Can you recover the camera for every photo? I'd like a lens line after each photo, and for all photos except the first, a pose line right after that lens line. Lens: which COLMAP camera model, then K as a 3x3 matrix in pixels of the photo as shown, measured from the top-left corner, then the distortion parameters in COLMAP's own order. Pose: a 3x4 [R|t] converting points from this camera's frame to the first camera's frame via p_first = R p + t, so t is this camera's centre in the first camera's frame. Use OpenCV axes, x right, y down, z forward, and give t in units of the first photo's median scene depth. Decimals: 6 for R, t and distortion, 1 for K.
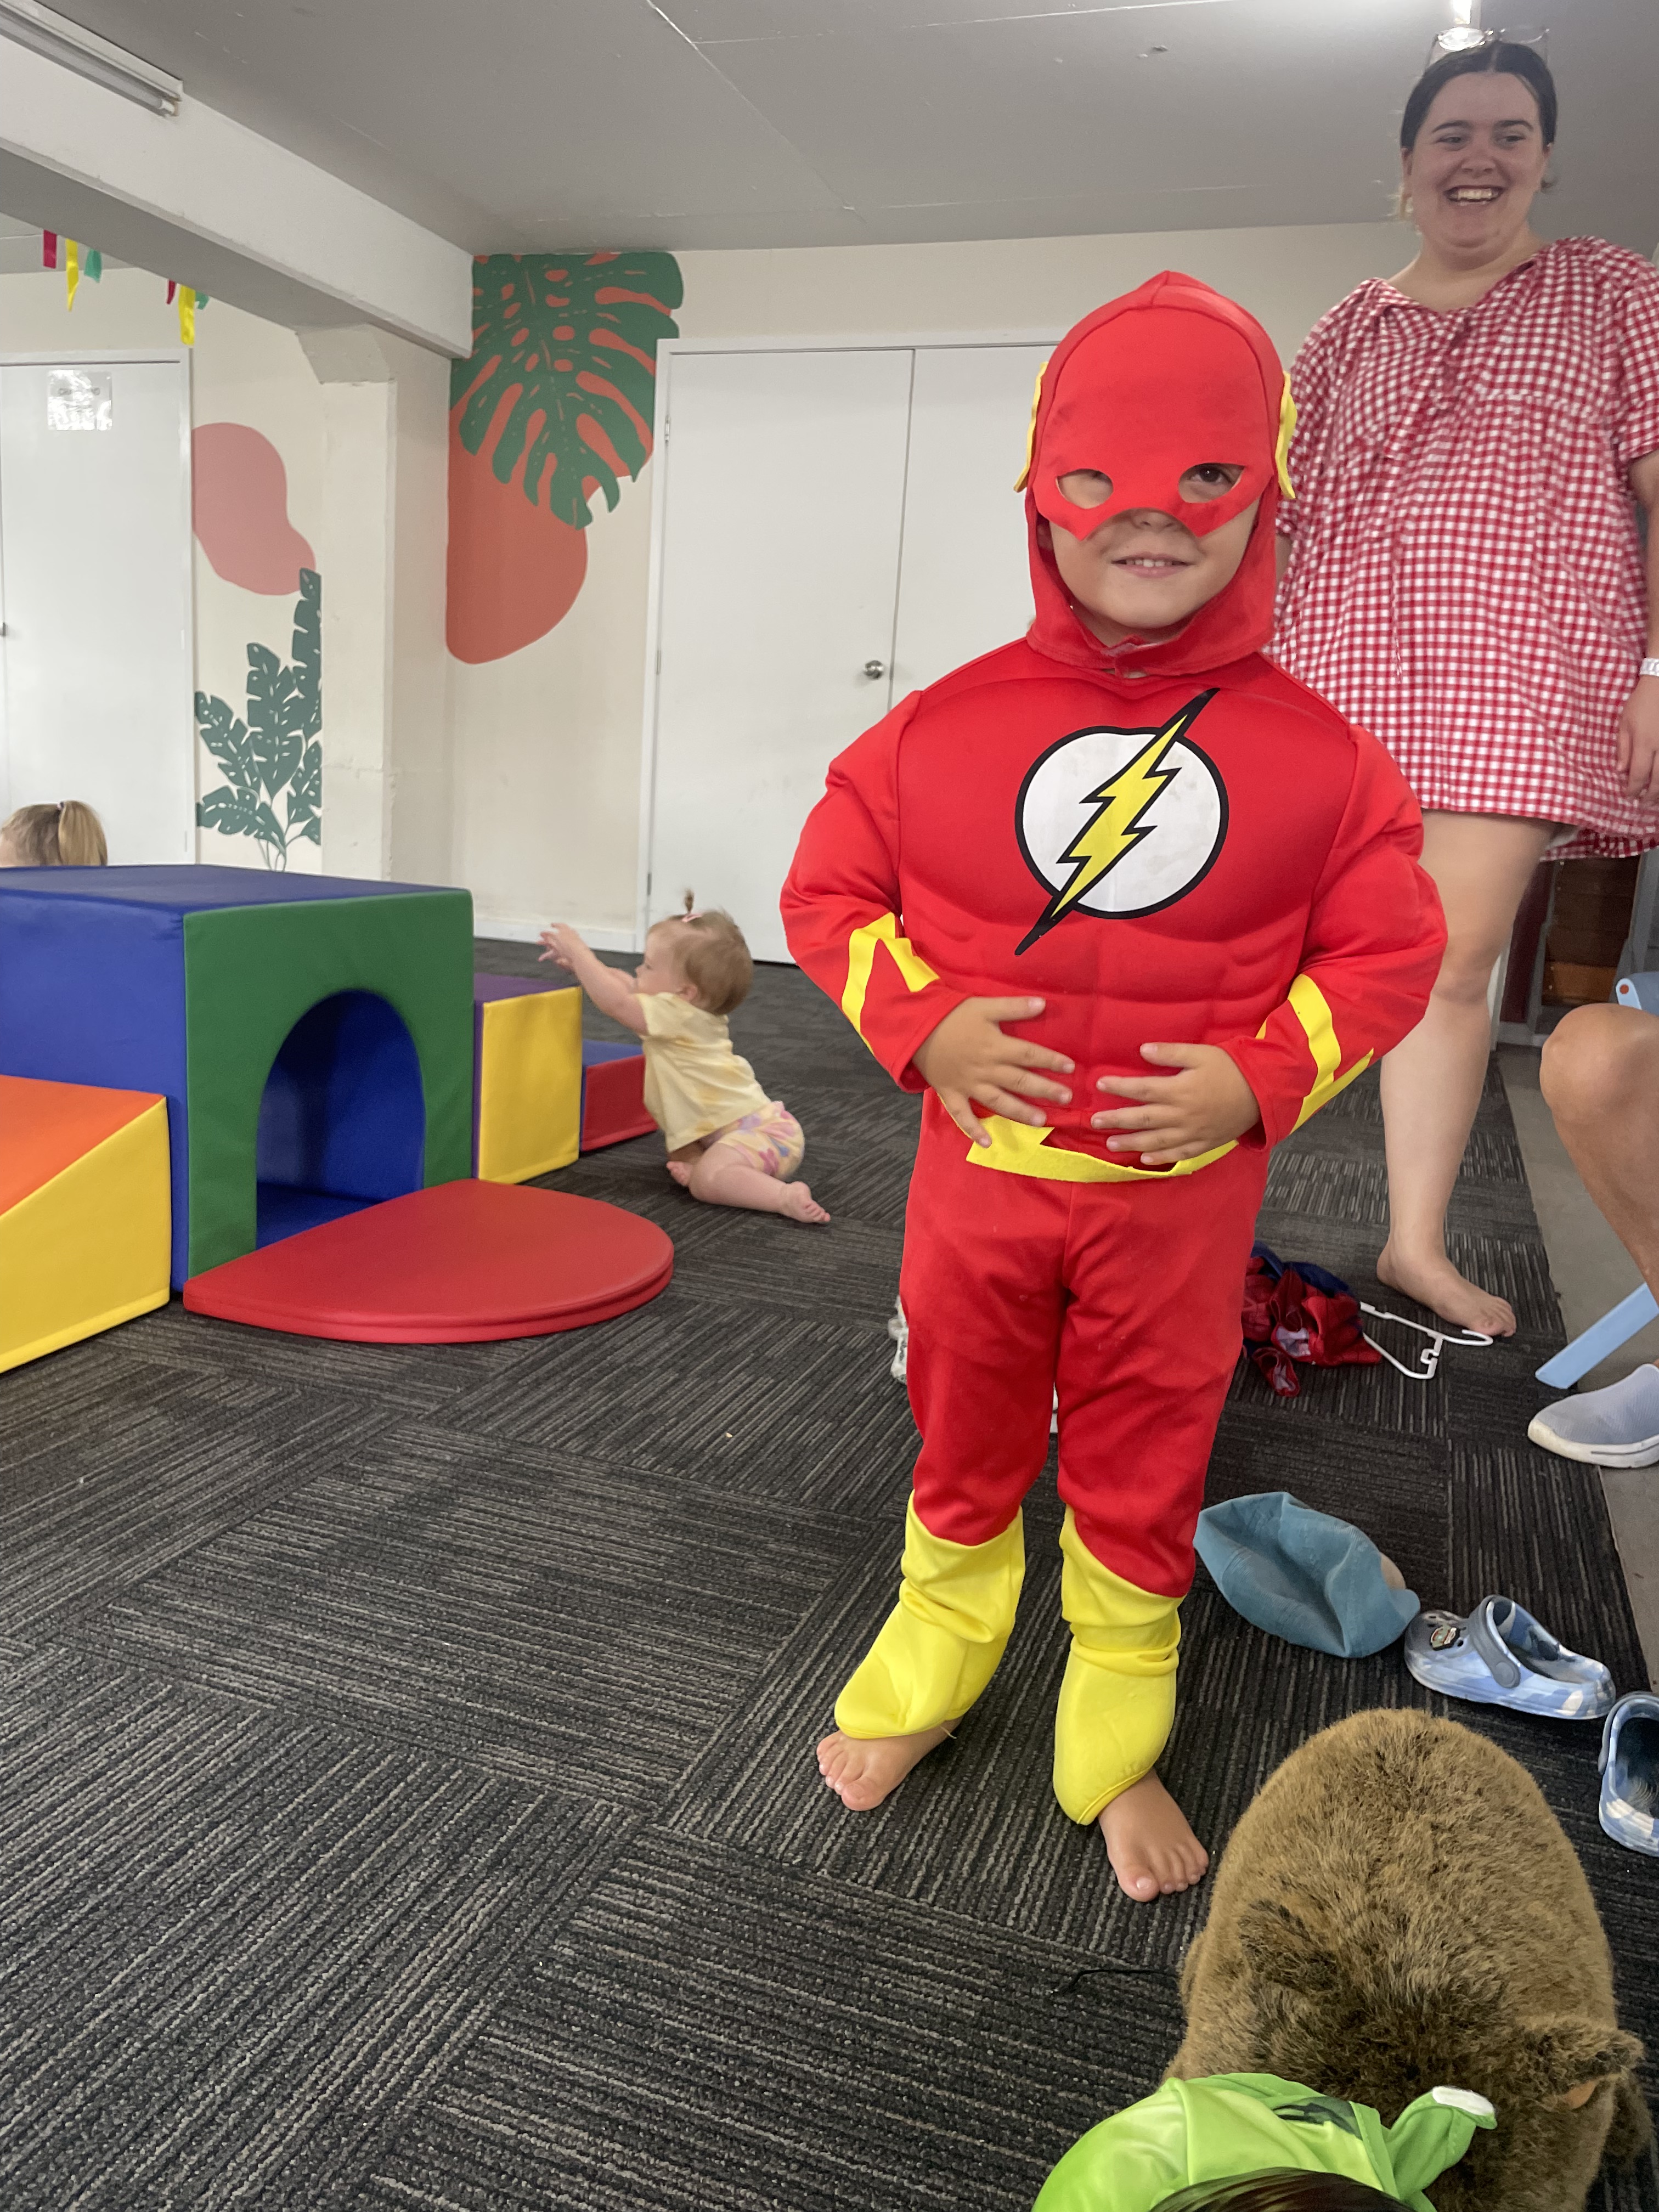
lens RADIAL K [[1641.2, 0, 834.6], [0, 1641.2, 1047.2], [0, 0, 1]] dist [0.050516, -0.083606]
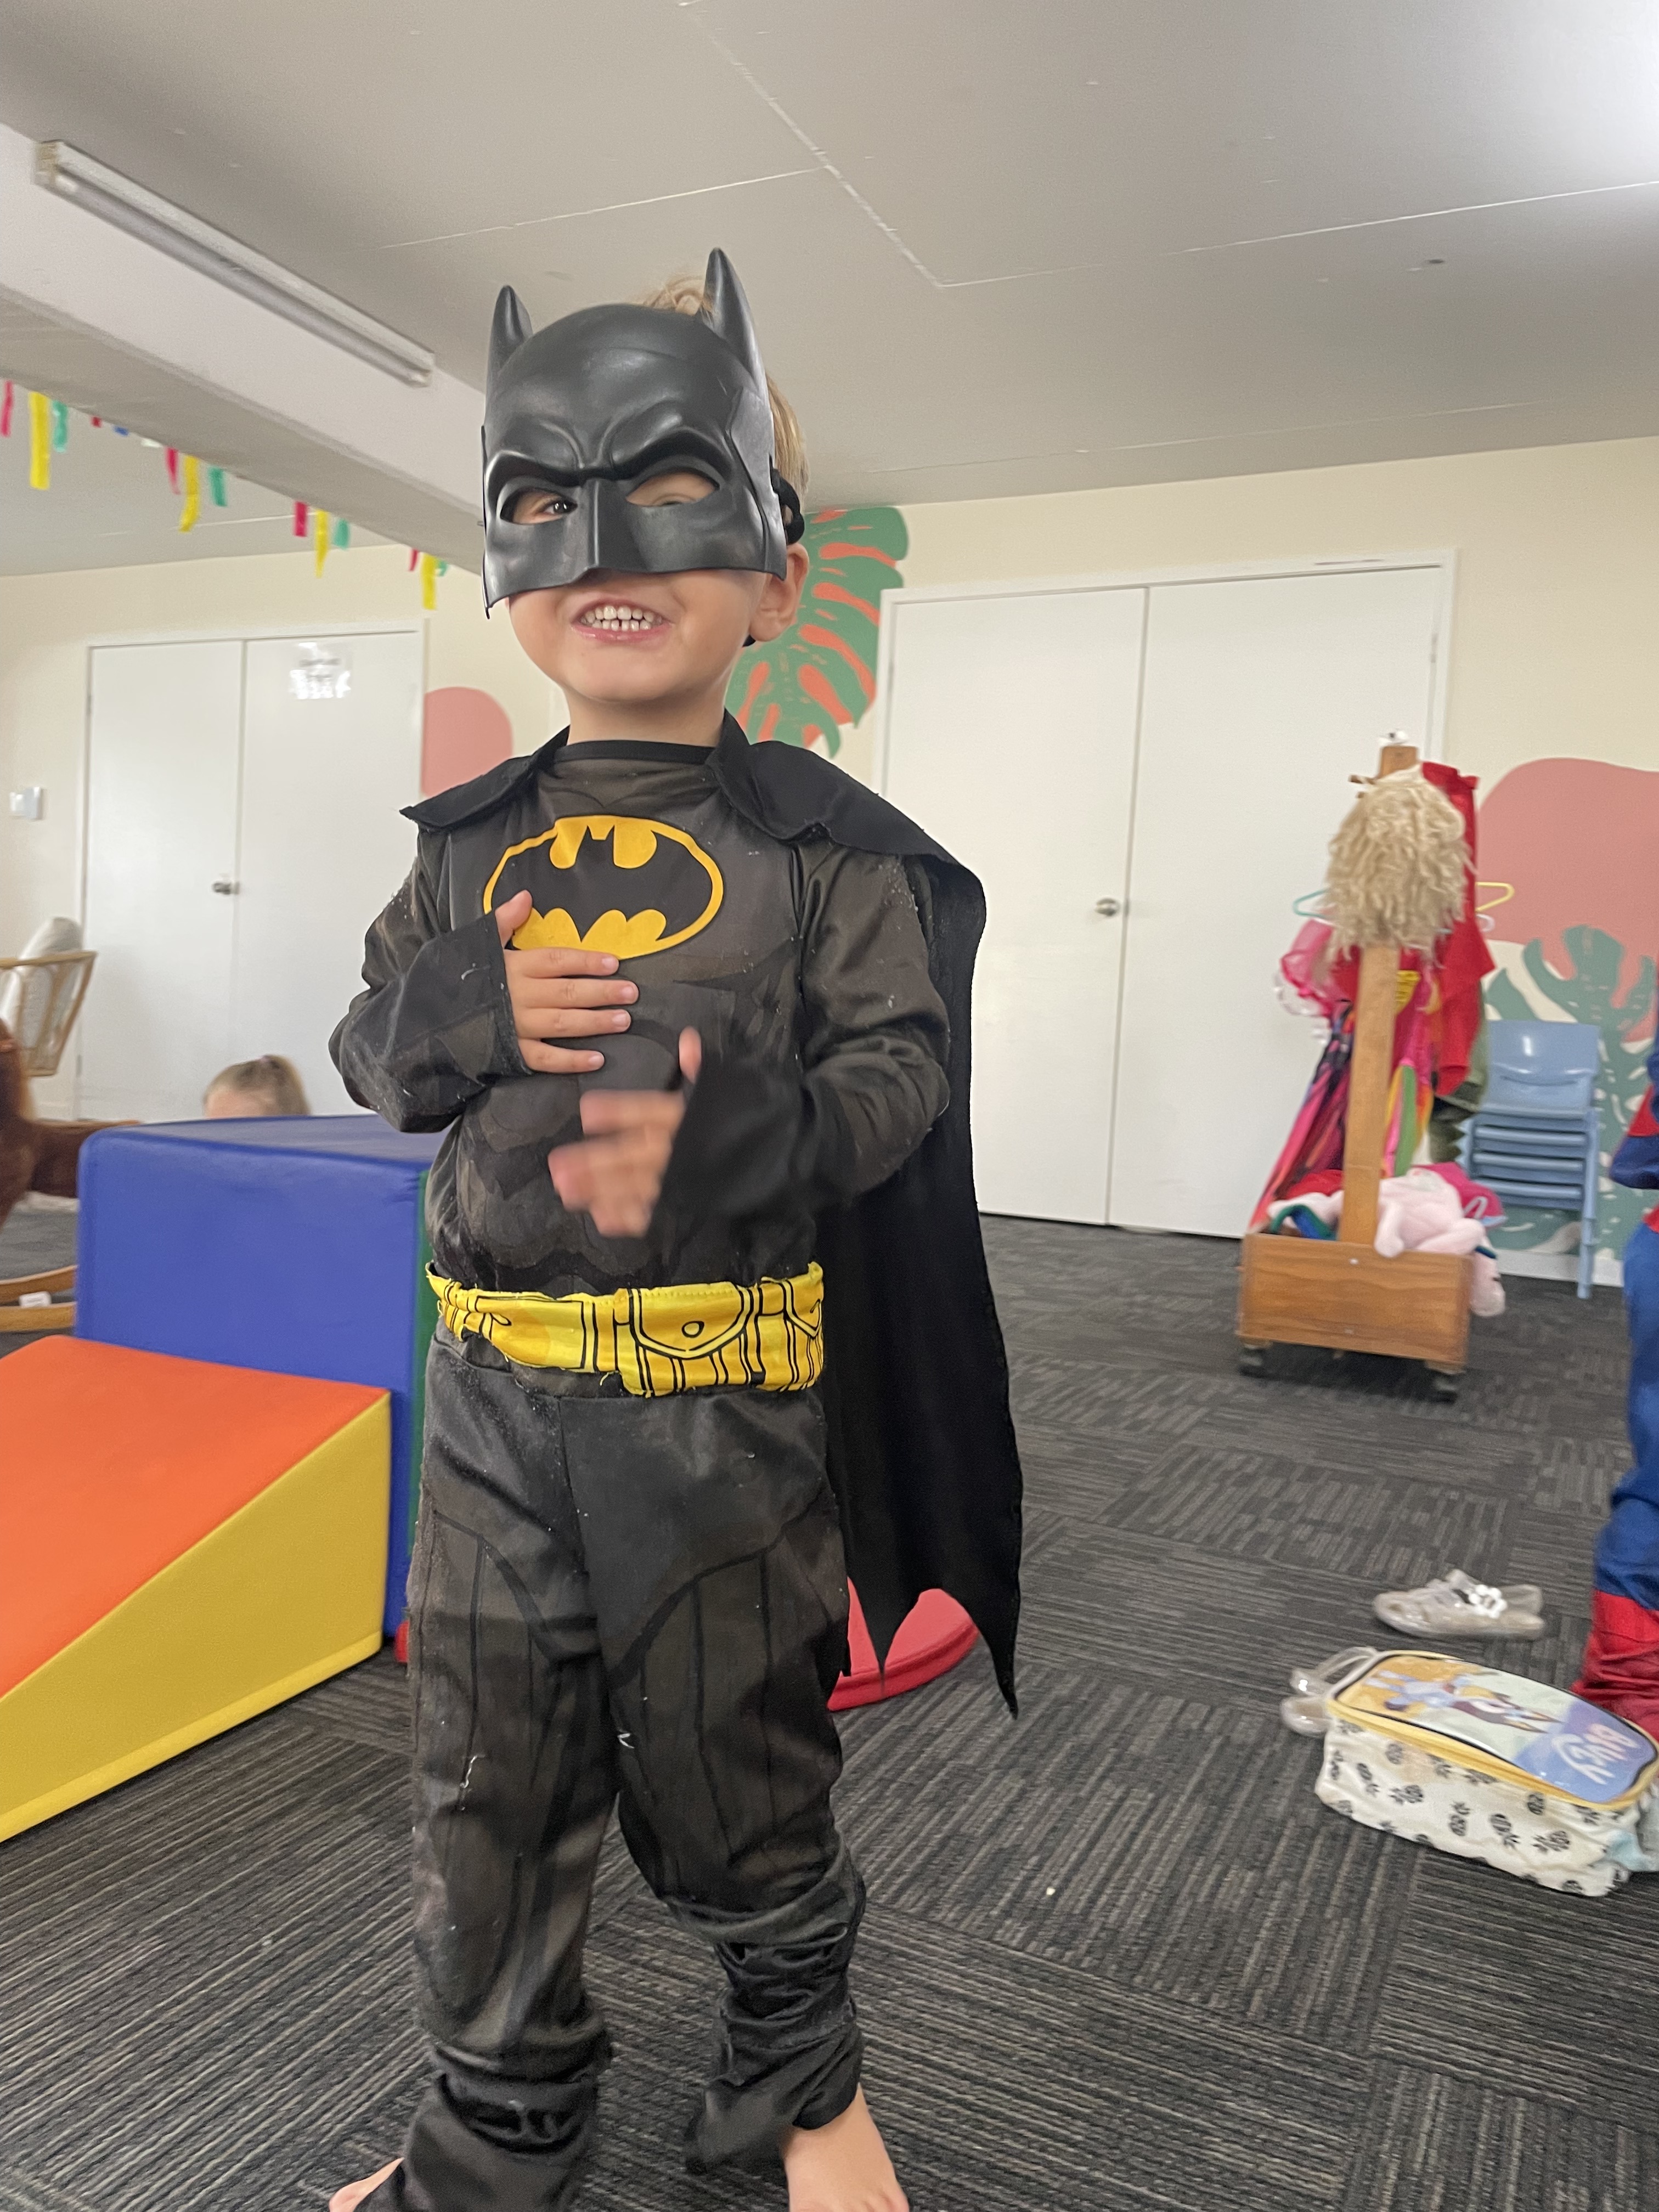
lens RADIAL K [[1641.2, 0, 834.6], [0, 1641.2, 1047.2], [0, 0, 1]] dist [0.050516, -0.083606]
pose [[0.994107, -0.008101, -0.108096, -0.092611], [-0.008261, 0.988642, -0.150064, -0.018437], [0.108084, 0.150073, 0.982749, 0.186327]]
